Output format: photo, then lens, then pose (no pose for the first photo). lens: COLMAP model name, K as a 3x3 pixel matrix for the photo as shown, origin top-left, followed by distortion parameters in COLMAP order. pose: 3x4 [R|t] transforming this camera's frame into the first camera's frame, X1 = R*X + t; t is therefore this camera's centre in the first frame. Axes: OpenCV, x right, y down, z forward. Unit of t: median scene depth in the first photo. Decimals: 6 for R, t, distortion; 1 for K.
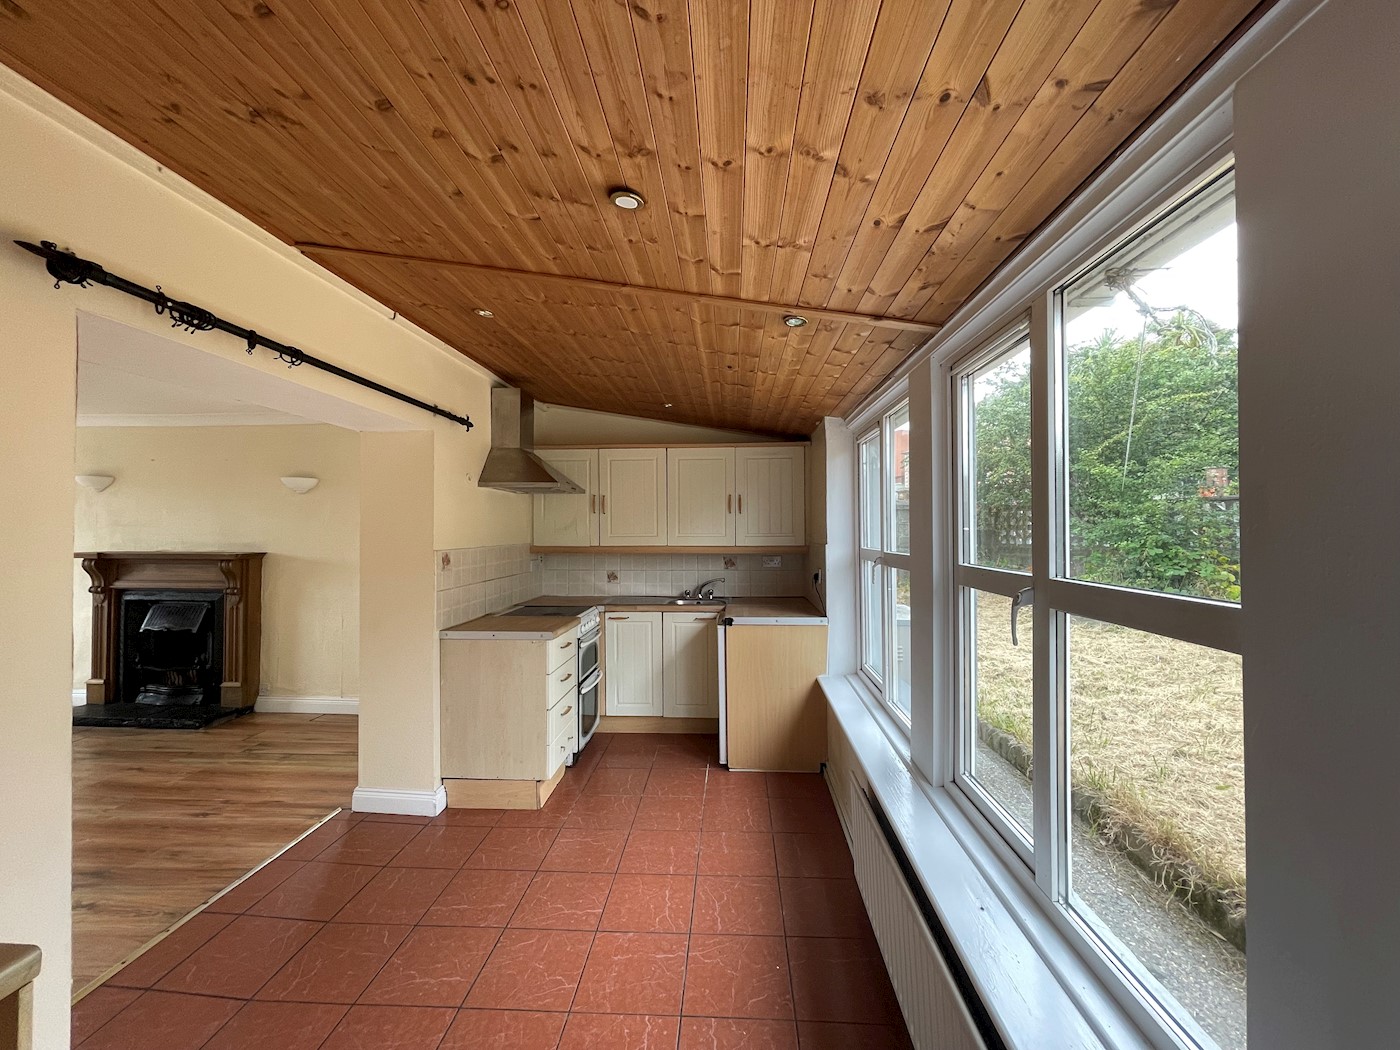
lens RADIAL K [[559.1, 0, 698.6], [0, 559.1, 526.8], [0, 0, 1]] dist [0.000926, -0.000194]
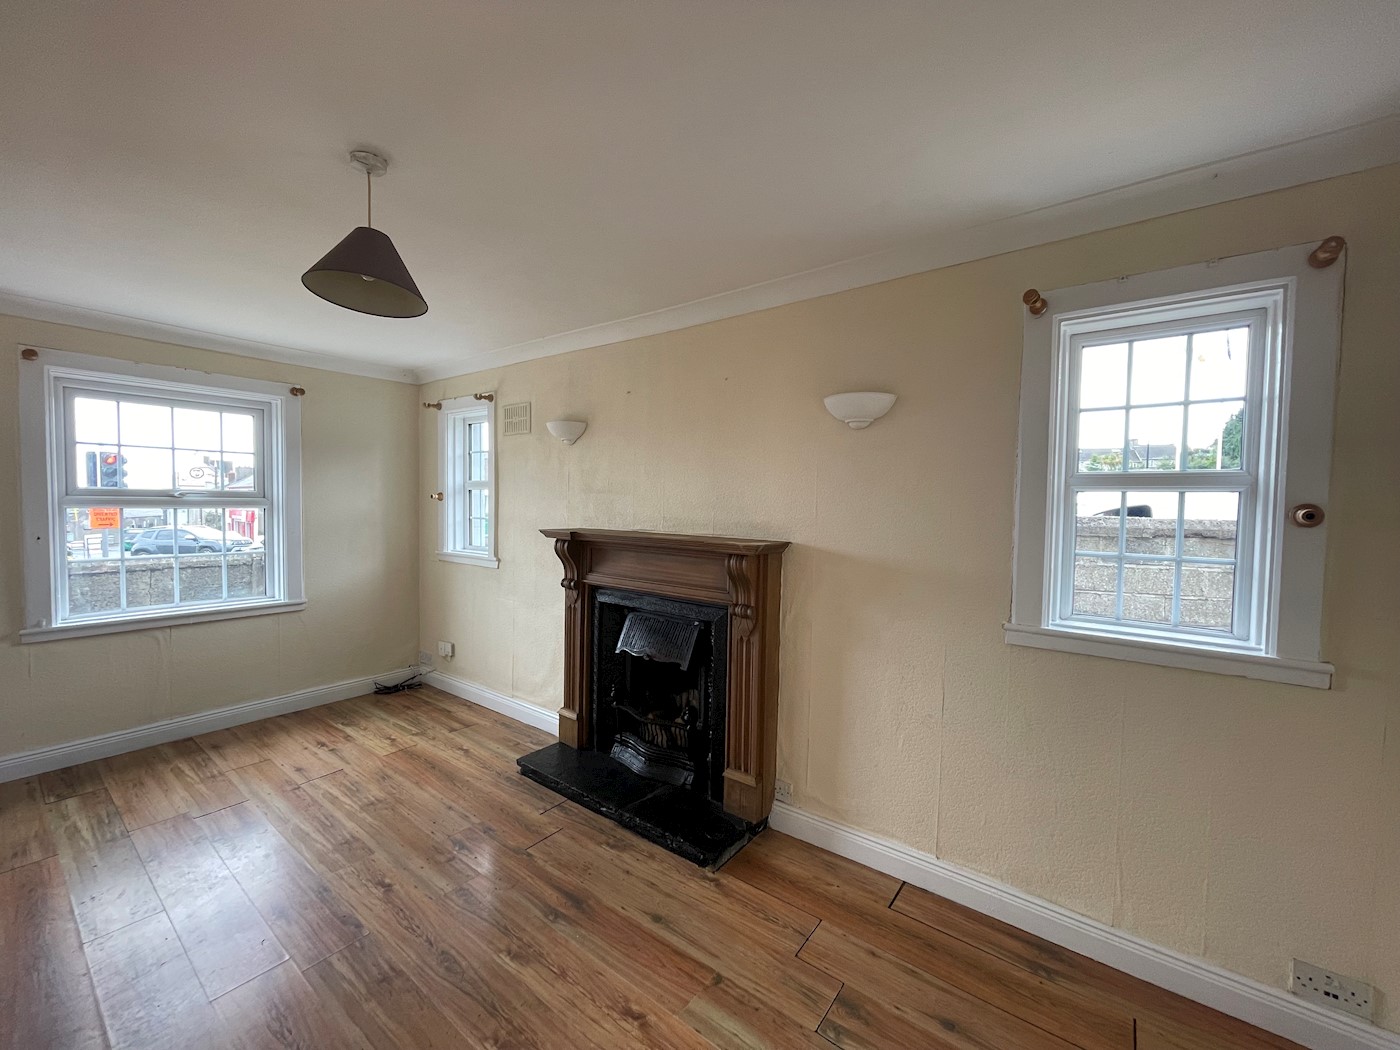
lens RADIAL K [[559.1, 0, 698.6], [0, 559.1, 526.8], [0, 0, 1]] dist [0.000926, -0.000194]
pose [[0.835311, 0.040244, -0.548303, -0.562444], [-0.013882, 0.998543, 0.052143, 0.003422], [0.549602, -0.035944, 0.834653, 0.509759]]
